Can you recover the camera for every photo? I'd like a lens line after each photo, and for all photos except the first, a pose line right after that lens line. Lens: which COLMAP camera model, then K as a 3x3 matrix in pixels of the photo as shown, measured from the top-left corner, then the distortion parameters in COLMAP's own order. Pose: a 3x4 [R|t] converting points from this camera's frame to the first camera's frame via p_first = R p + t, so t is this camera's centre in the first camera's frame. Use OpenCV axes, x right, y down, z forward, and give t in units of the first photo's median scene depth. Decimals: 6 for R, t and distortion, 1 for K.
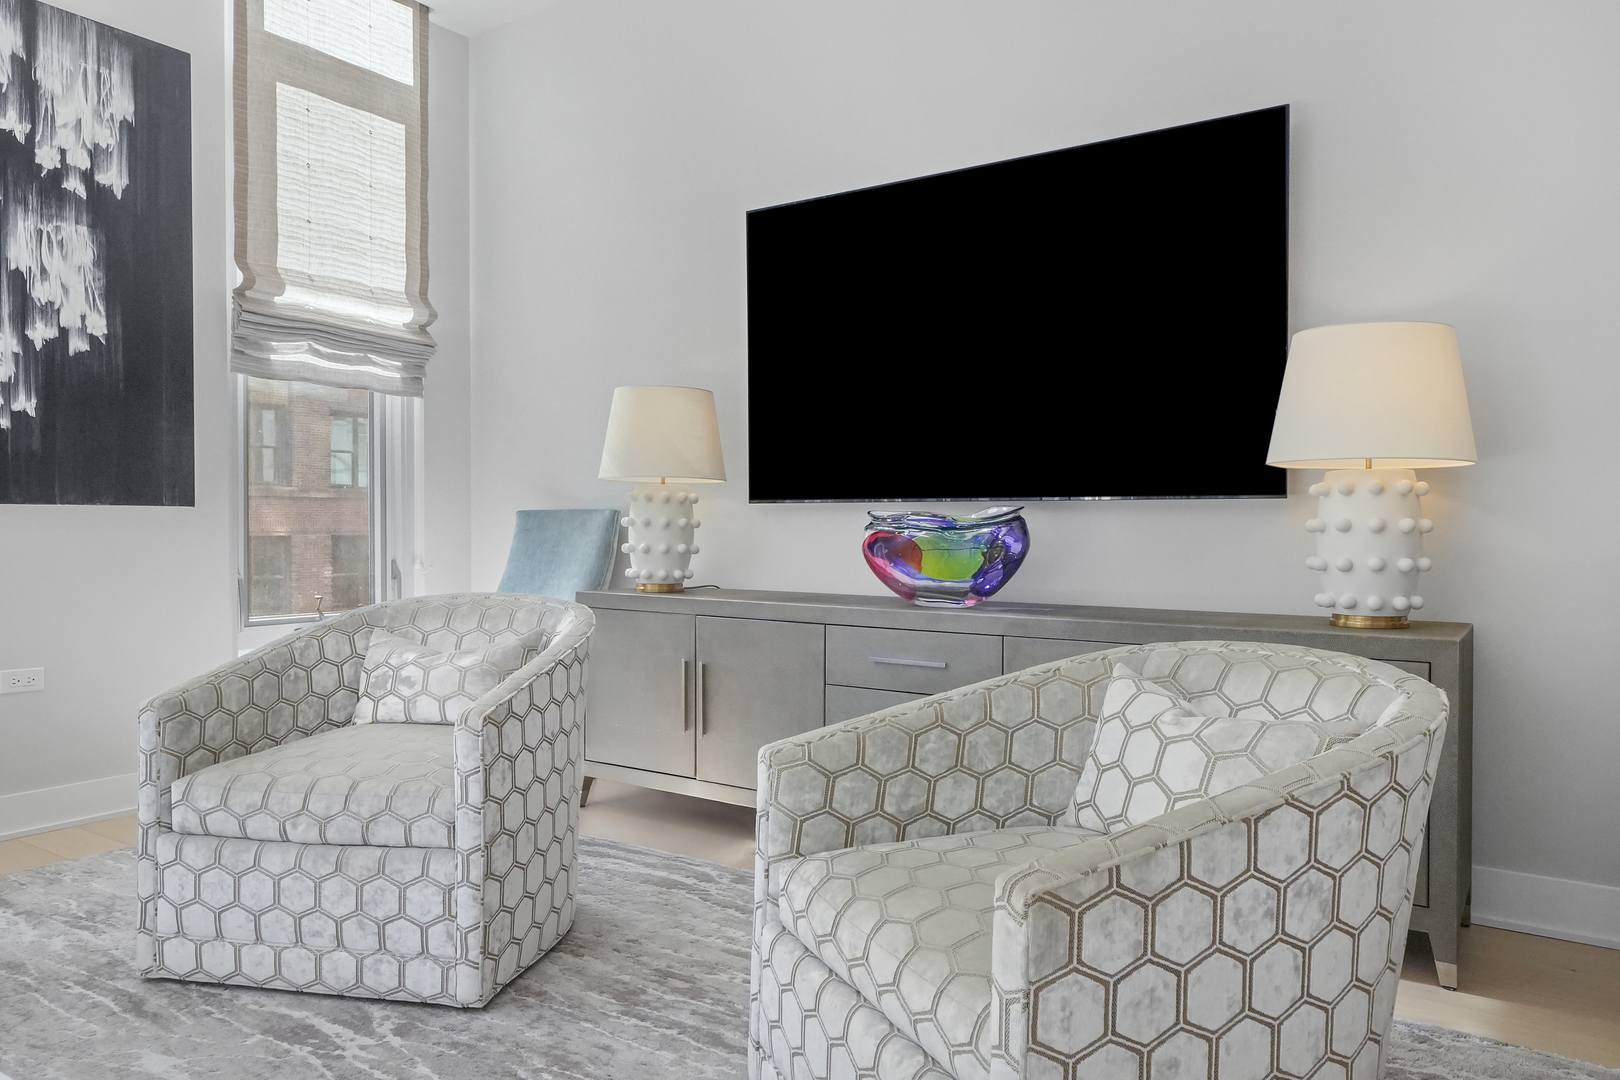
lens RADIAL K [[1087.1, 0, 810.0], [0, 1087.1, 540.0], [0, 0, 1]] dist [0.002807, -0.000938]
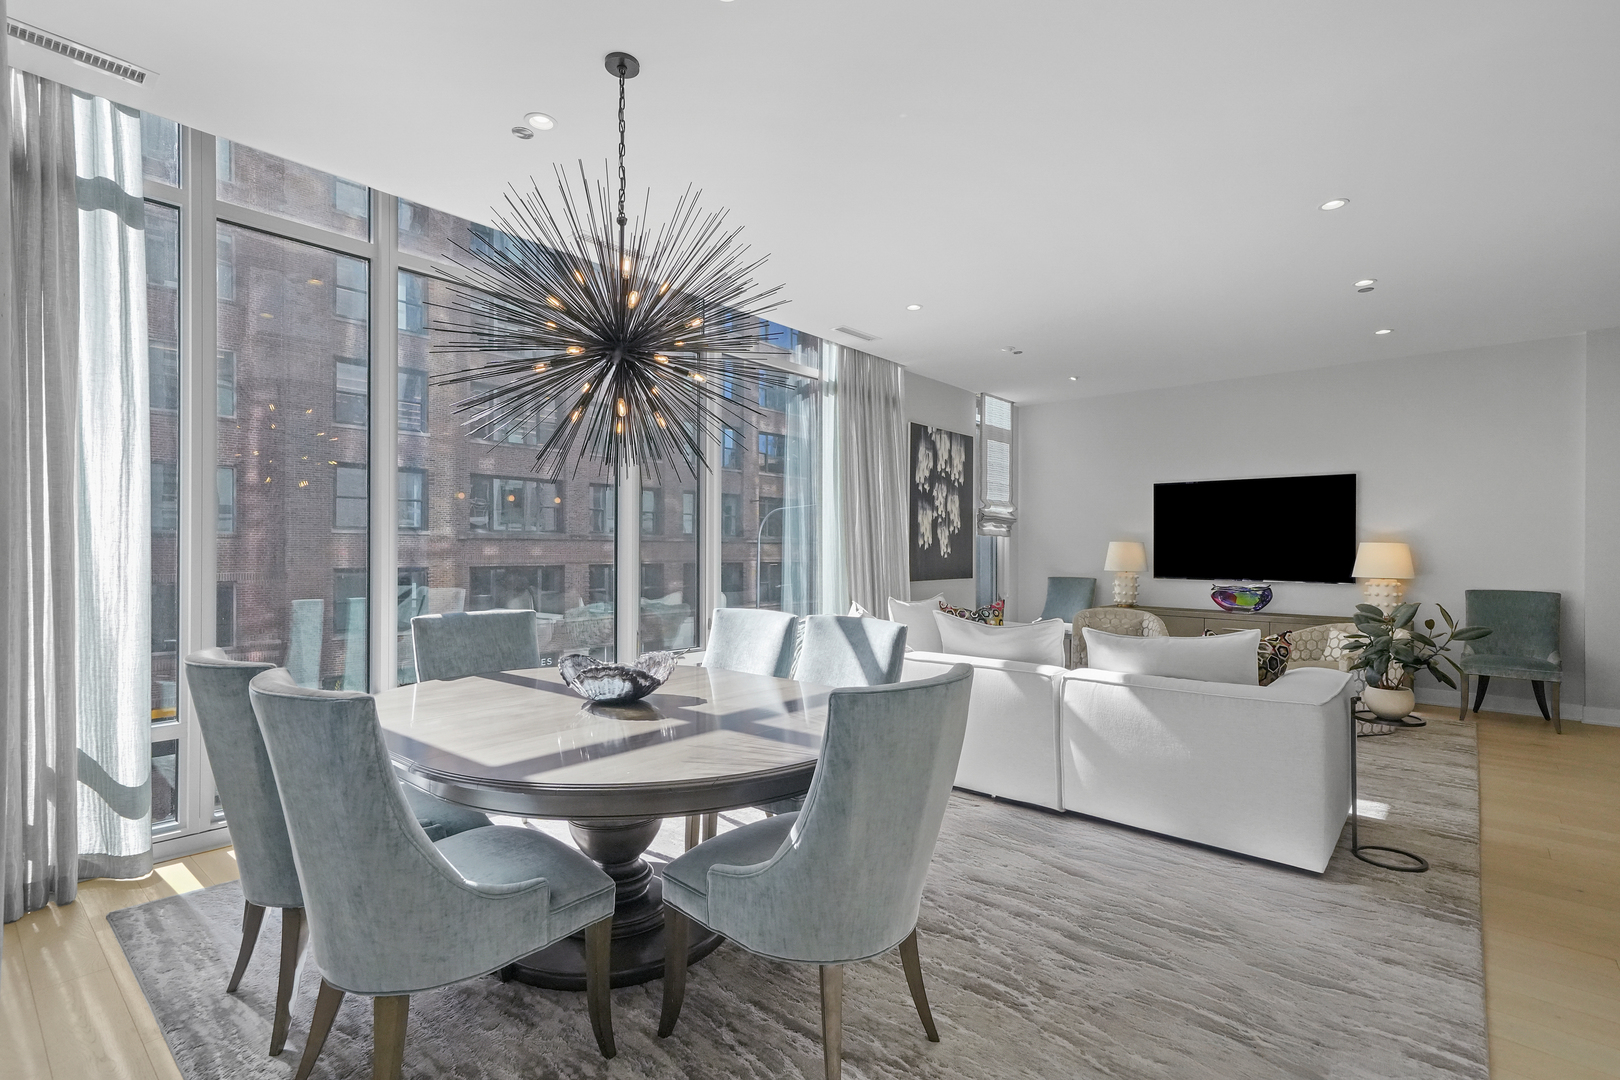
lens RADIAL K [[753.8, 0, 808.1], [0, 753.8, 545.2], [0, 0, 1]] dist [0.000676, 0.005207]
pose [[0.992676, 0.002847, -0.120778, -0.913599], [-0.005180, 0.999806, -0.019004, -0.097448], [0.120700, 0.019491, 0.992498, -1.463086]]
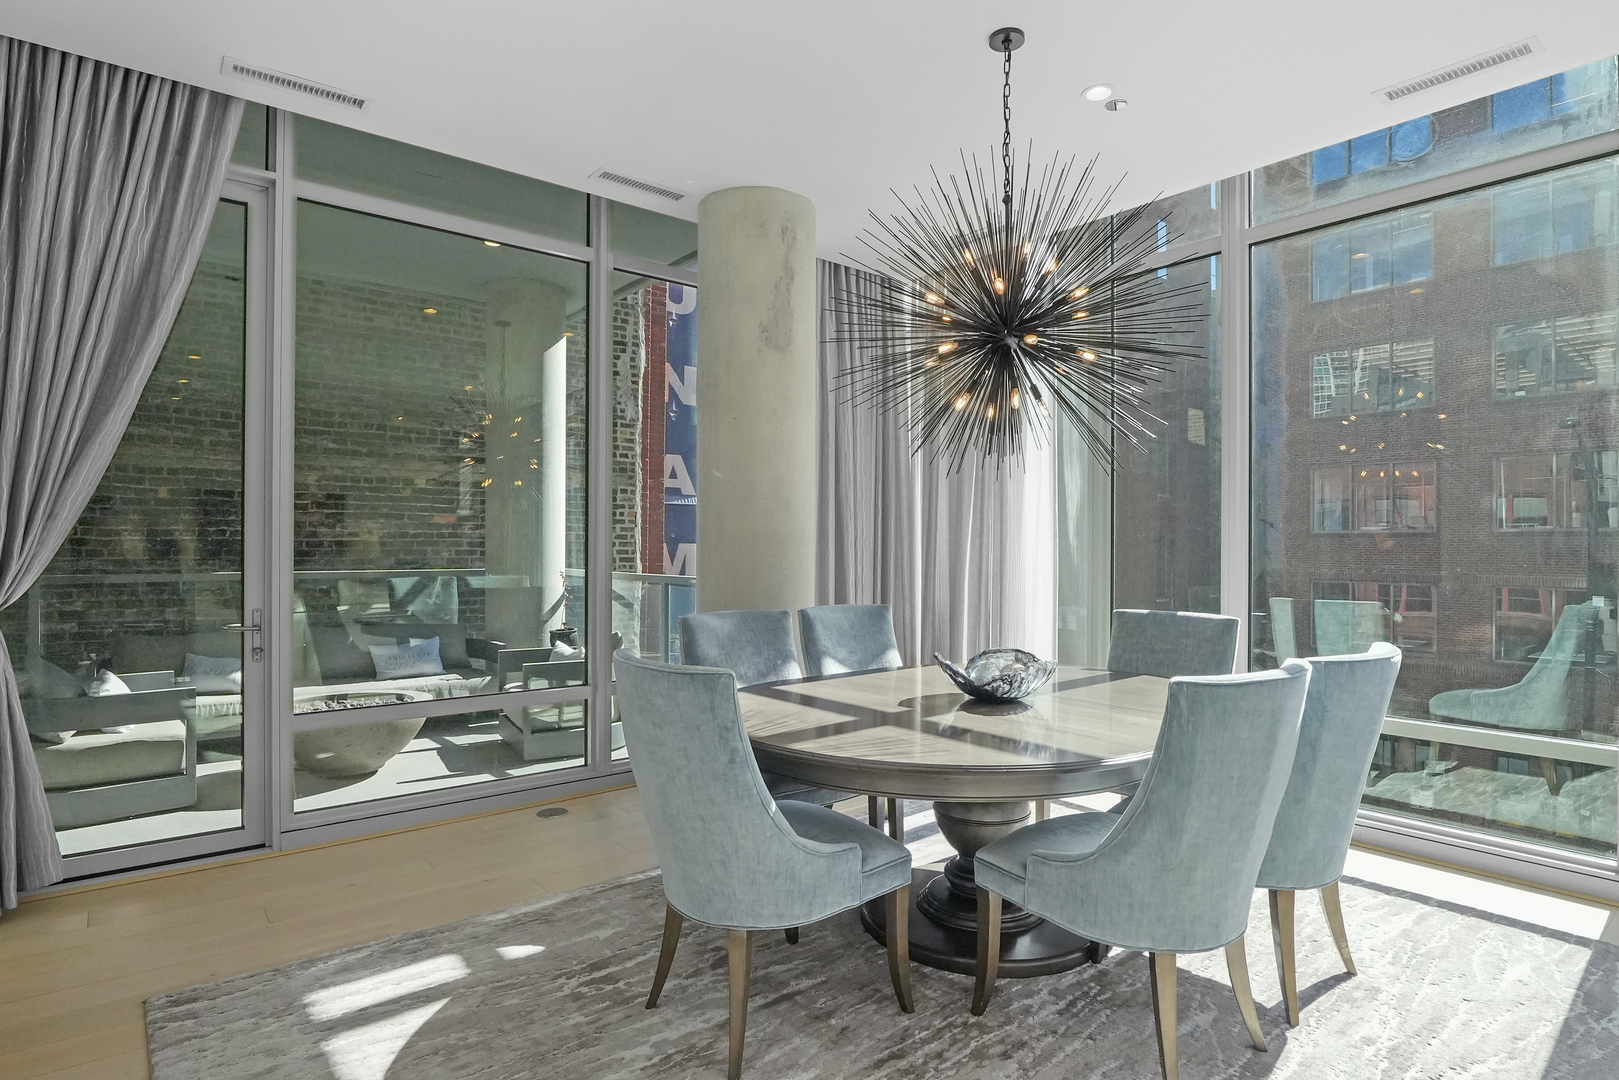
lens RADIAL K [[844.2, 0, 803.4], [0, 844.2, 547.6], [0, 0, 1]] dist [-0.027992, 0.000227]
pose [[-0.270698, -0.001560, -0.962663, -0.290870], [-0.017230, 0.999846, 0.003224, -0.099411], [0.962510, 0.017459, -0.270683, -0.600275]]
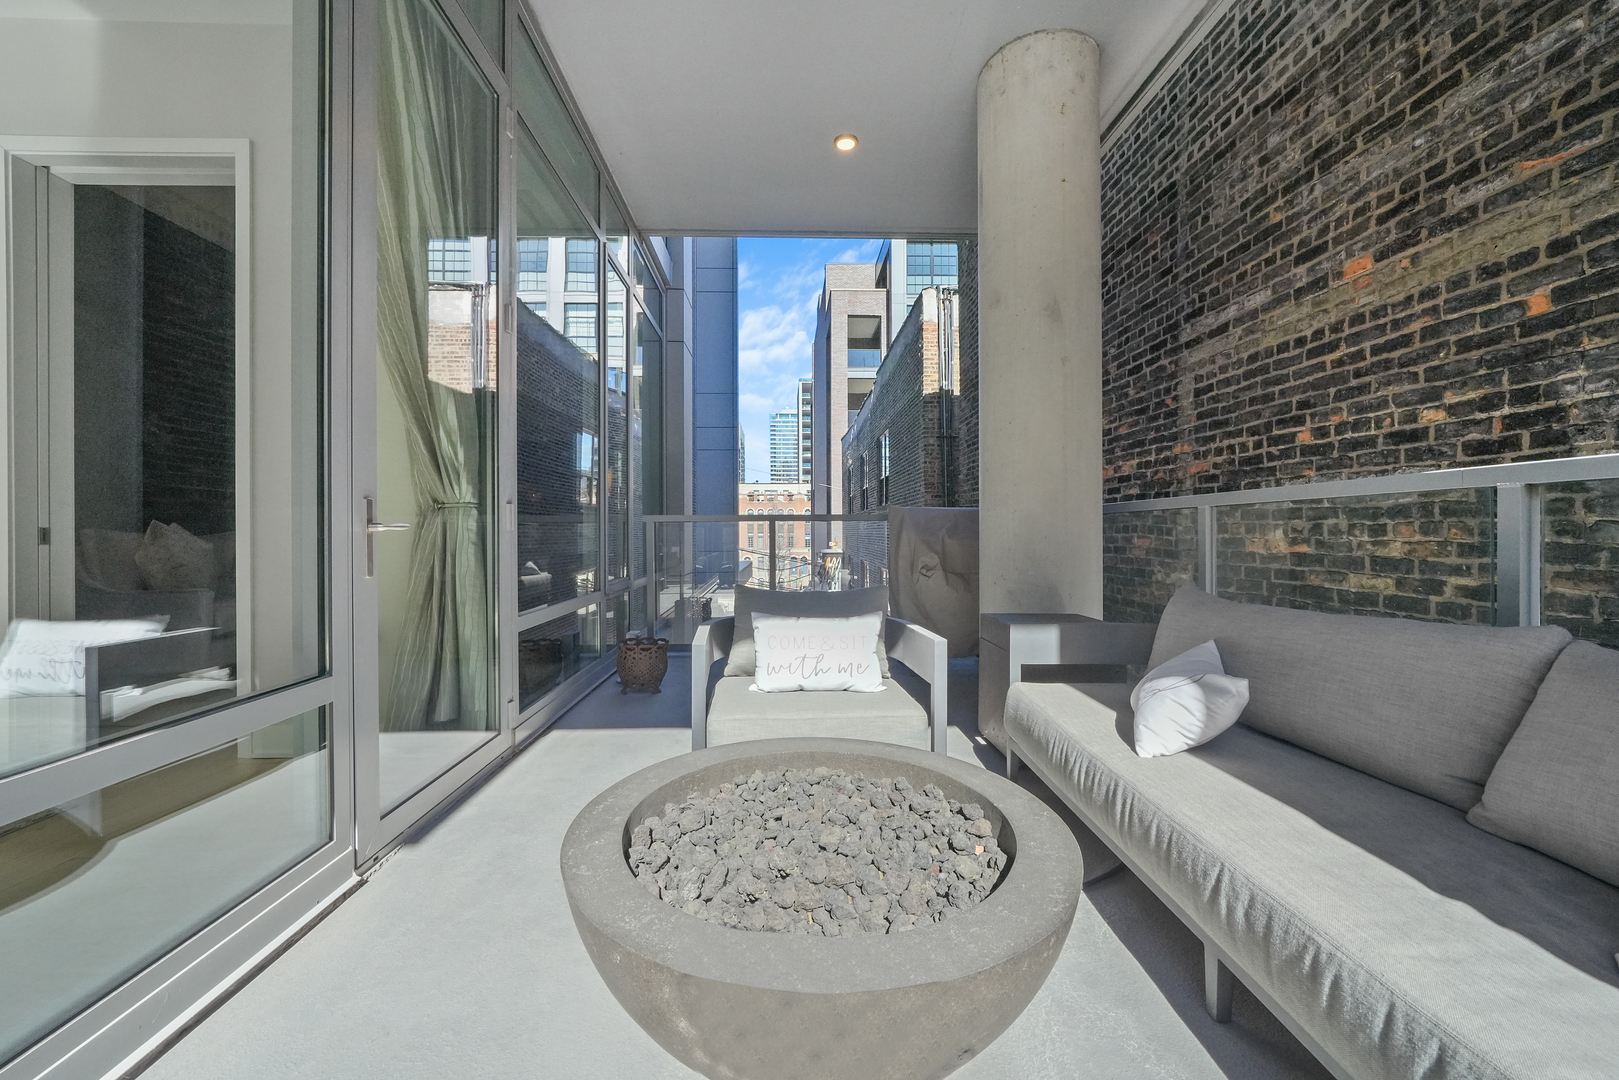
lens RADIAL K [[635.1, 0, 803.2], [0, 635.1, 537.5], [0, 0, 1]] dist [-0.024411, 0.005755]
pose [[-0.593119, -0.005066, 0.805099, -1.795479], [0.013898, 0.999767, 0.016530, 0.023687], [-0.804995, 0.020993, -0.592911, -1.555642]]
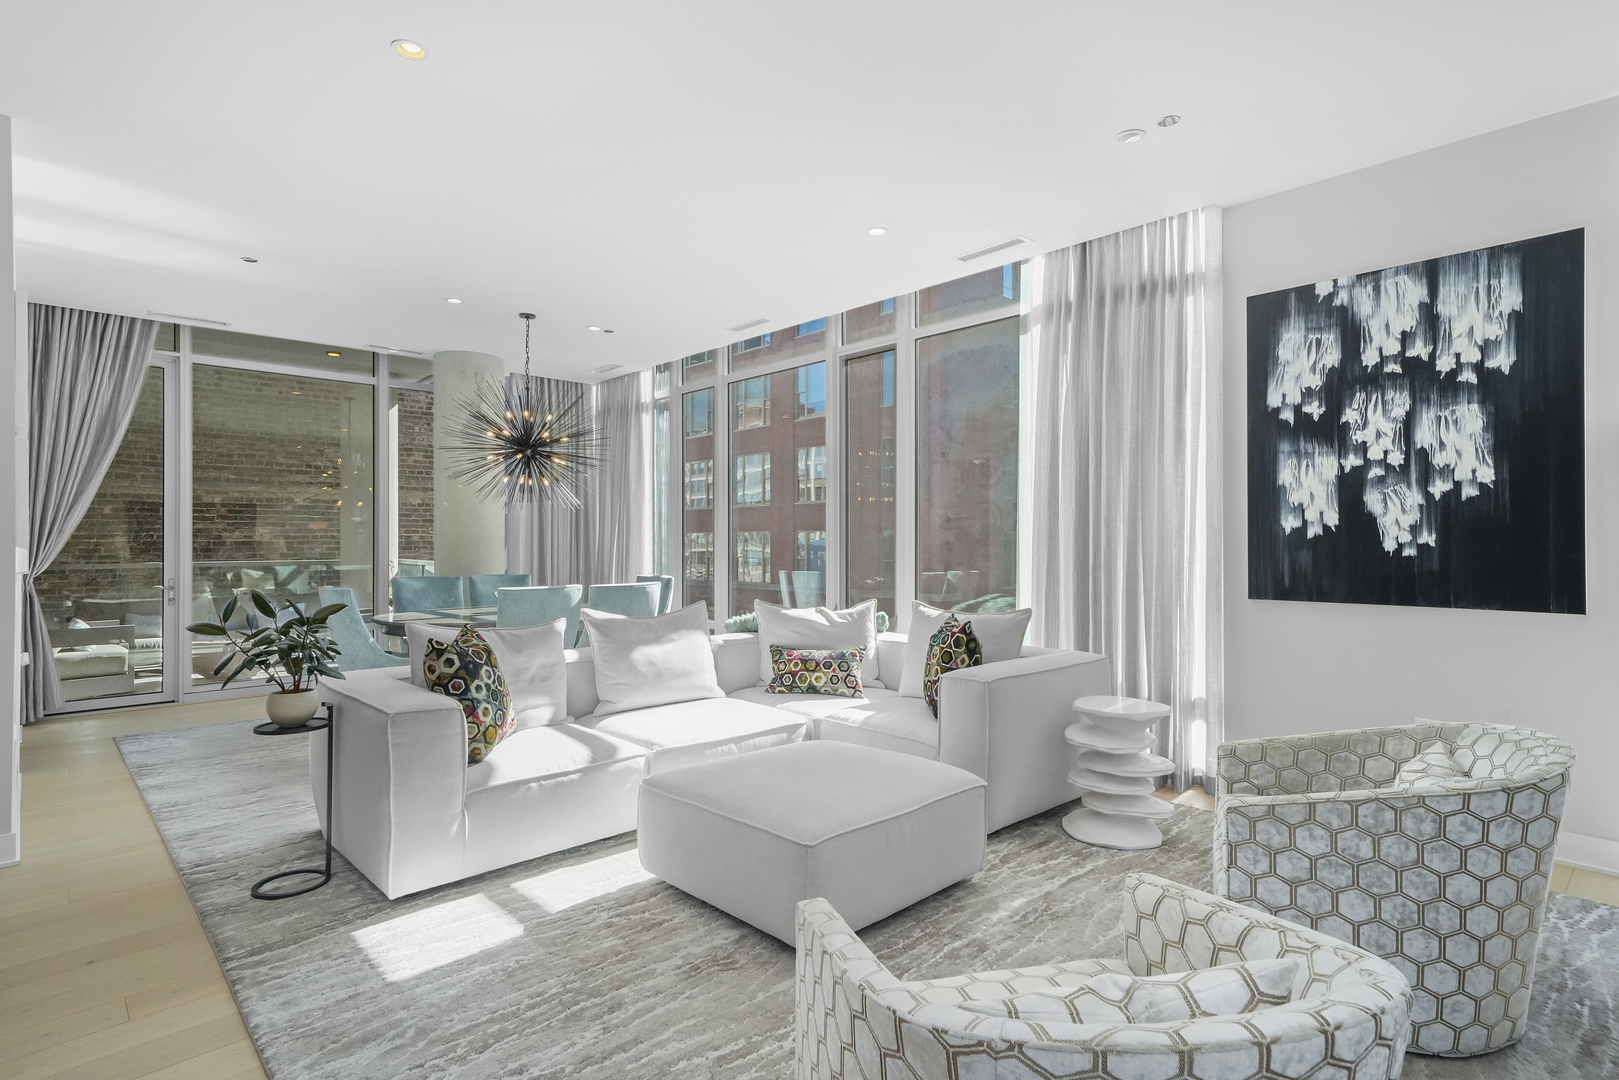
lens RADIAL K [[826.3, 0, 806.8], [0, 826.3, 537.2], [0, 0, 1]] dist [0.020496, 0.001551]
pose [[-0.215714, -0.008018, -0.976424, 0.576484], [-0.012502, 0.999907, -0.005449, -0.114788], [0.976377, 0.011032, -0.215794, 0.448543]]
